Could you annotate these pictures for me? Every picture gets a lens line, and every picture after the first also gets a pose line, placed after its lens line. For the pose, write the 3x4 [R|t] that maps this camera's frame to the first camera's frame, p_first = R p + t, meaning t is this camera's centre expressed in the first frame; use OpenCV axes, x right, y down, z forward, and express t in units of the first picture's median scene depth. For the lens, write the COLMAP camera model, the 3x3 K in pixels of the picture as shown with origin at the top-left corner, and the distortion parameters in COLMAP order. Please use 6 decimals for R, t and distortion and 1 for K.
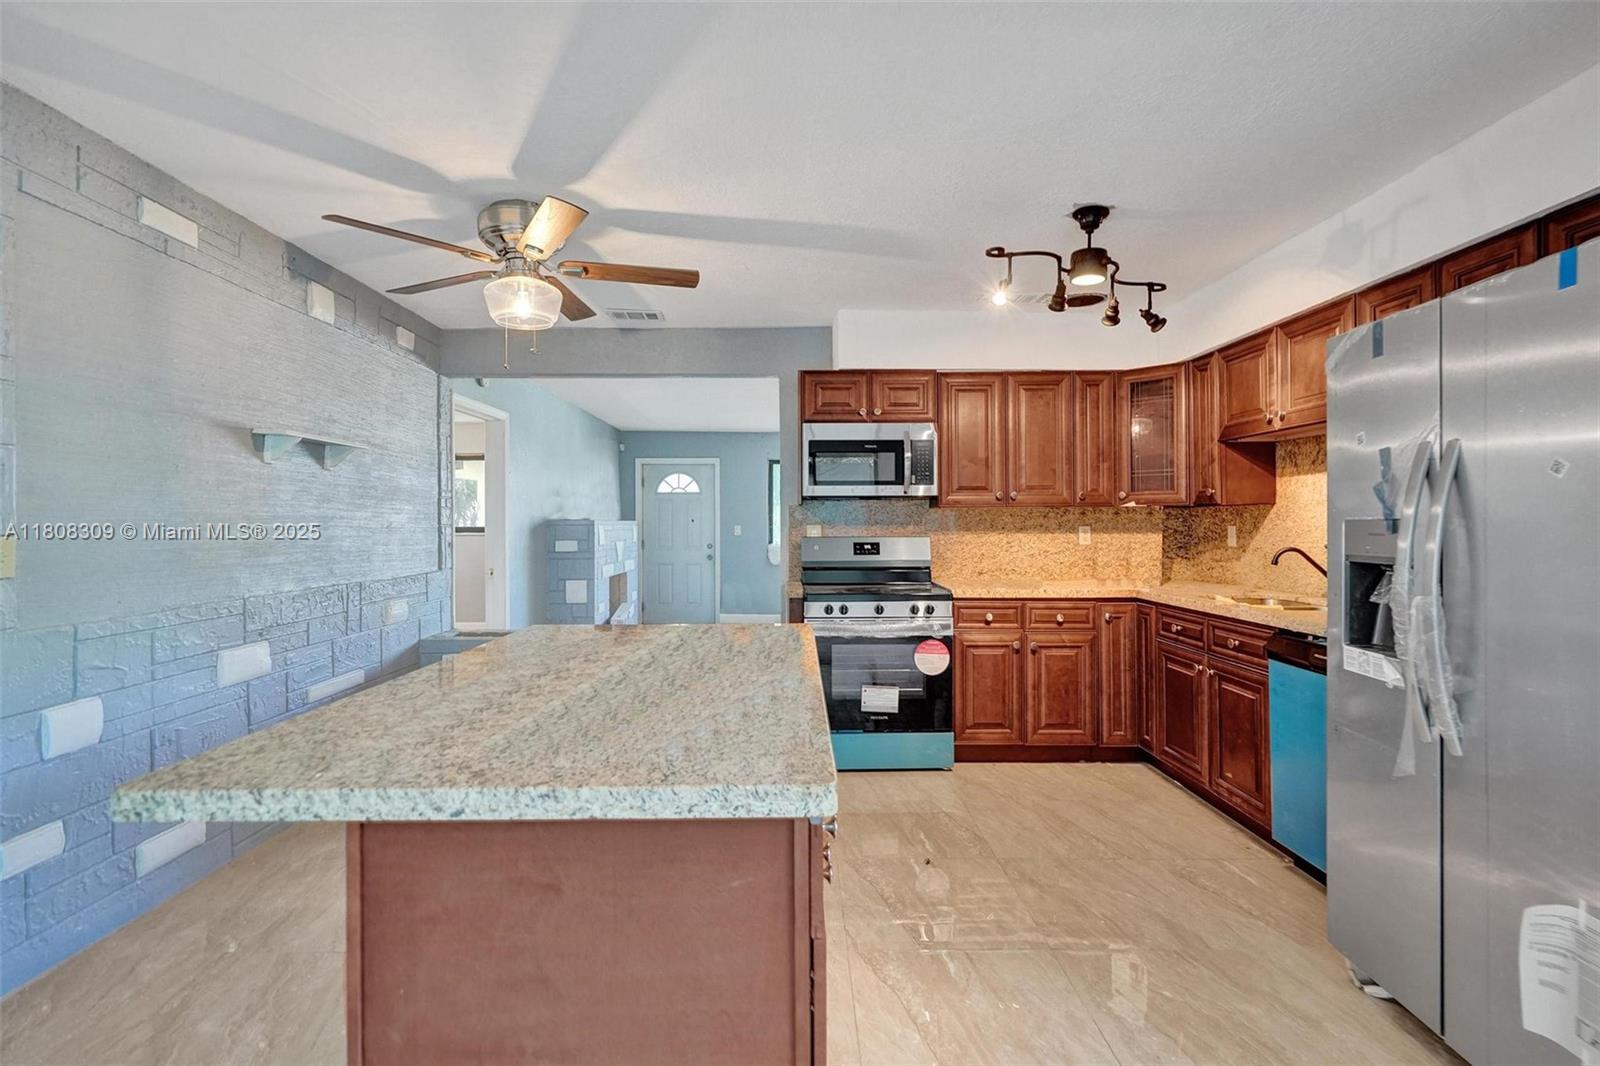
lens RADIAL K [[749.7, 0, 800.8], [0, 749.7, 521.8], [0, 0, 1]] dist [-0.004589, -0.000415]
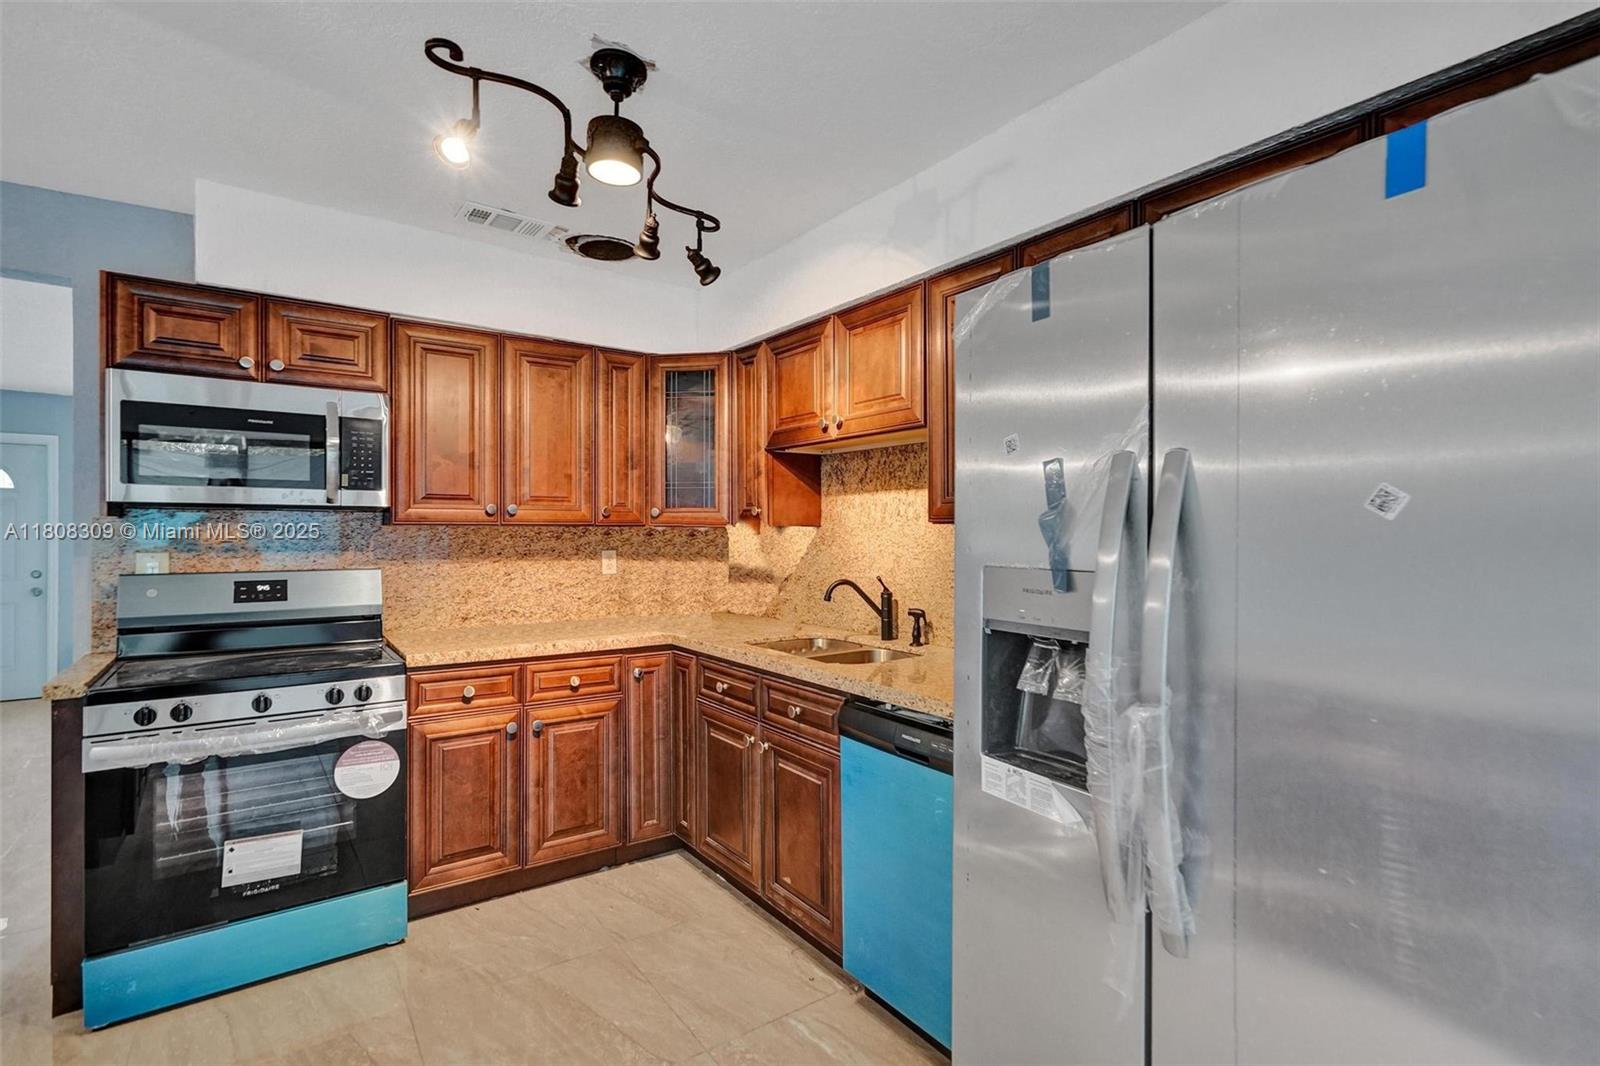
lens RADIAL K [[746.5, 0, 805.7], [0, 746.5, 534.4], [0, 0, 1]] dist [-0.003488, -0.000082]
pose [[0.815956, 0.003049, 0.578107, 0.112311], [-0.005988, 0.999977, 0.003177, -0.016778], [-0.578084, -0.006054, 0.815955, 0.287657]]
